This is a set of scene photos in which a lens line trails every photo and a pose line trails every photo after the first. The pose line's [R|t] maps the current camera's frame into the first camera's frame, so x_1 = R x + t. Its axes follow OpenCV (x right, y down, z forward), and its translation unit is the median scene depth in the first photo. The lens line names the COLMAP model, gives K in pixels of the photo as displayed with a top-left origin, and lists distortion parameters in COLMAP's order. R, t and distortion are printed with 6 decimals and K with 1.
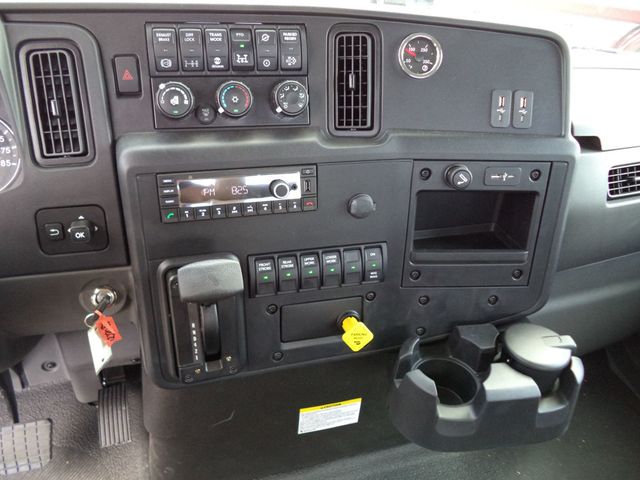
lens RADIAL K [[524.7, 0, 321.9], [0, 524.7, 242.8], [0, 0, 1]] dist [-0.016768, -0.006156]
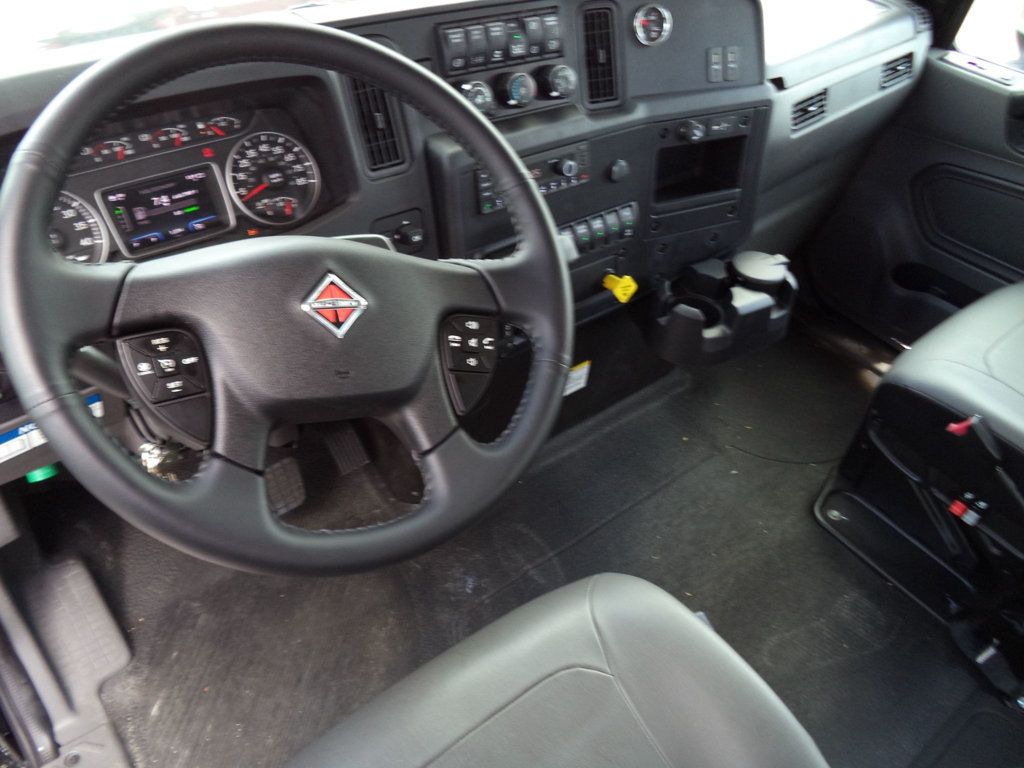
lens RADIAL K [[857.7, 0, 510.8], [0, 857.7, 383.3], [0, 0, 1]] dist [0.024383, 0.000227]
pose [[0.924691, -0.227255, 0.305453, -0.790802], [0.163133, 0.961430, 0.221448, -0.077665], [-0.343997, -0.154942, 0.926099, -0.682040]]
